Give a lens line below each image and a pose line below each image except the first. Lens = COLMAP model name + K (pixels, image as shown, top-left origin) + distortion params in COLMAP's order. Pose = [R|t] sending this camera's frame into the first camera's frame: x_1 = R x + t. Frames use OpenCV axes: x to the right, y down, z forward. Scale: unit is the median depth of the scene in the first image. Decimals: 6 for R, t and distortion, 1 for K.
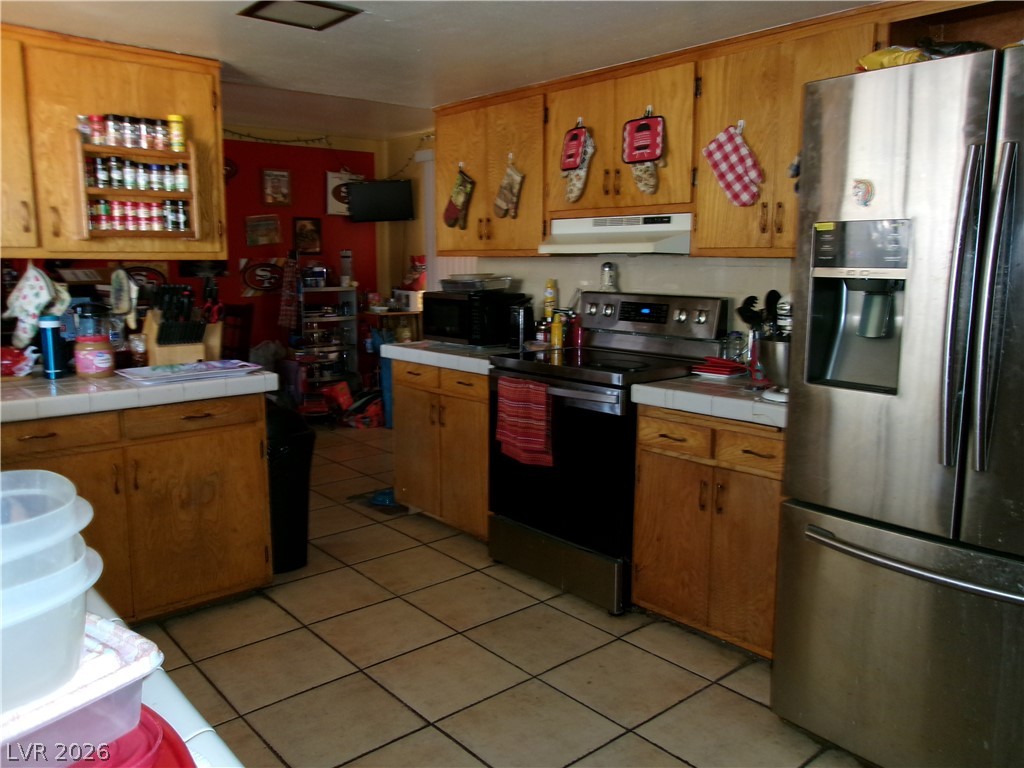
lens RADIAL K [[801.1, 0, 505.4], [0, 801.1, 382.1], [0, 0, 1]] dist [-0.021937, 0.045007]
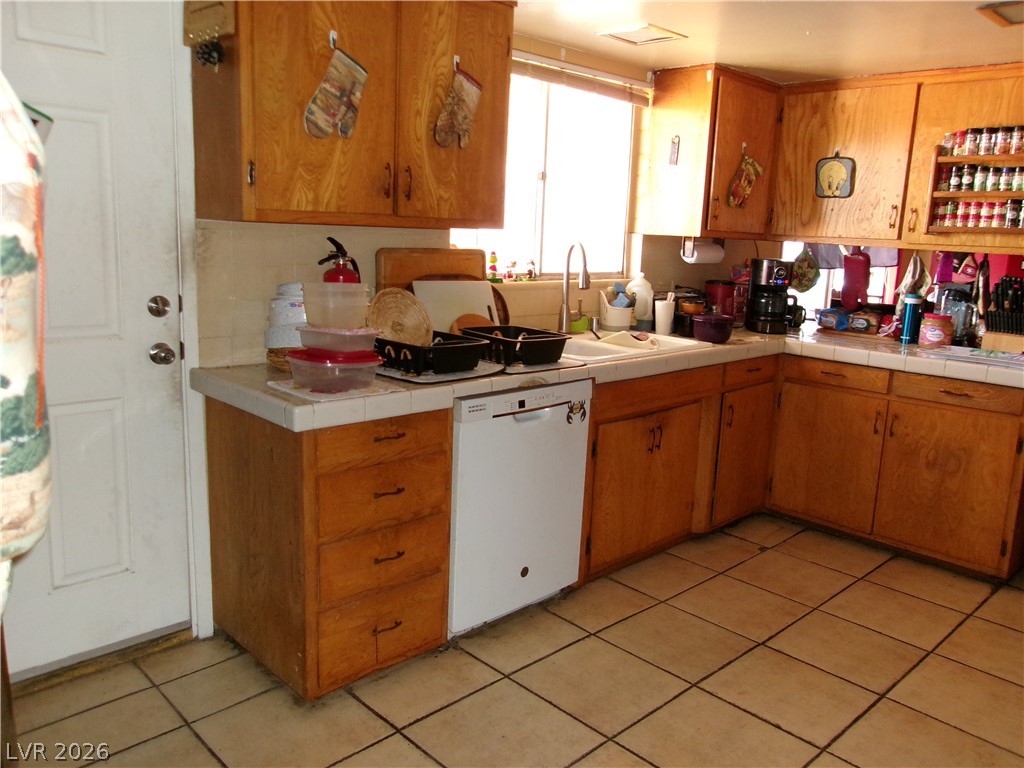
lens RADIAL K [[801.1, 0, 512.3], [0, 801.1, 377.4], [0, 0, 1]] dist [-0.021937, 0.045007]
pose [[0.067498, 0.189381, -0.979581, 0.667498], [-0.191307, 0.966059, 0.173585, -0.054345], [0.979207, 0.175684, 0.101437, 0.275349]]
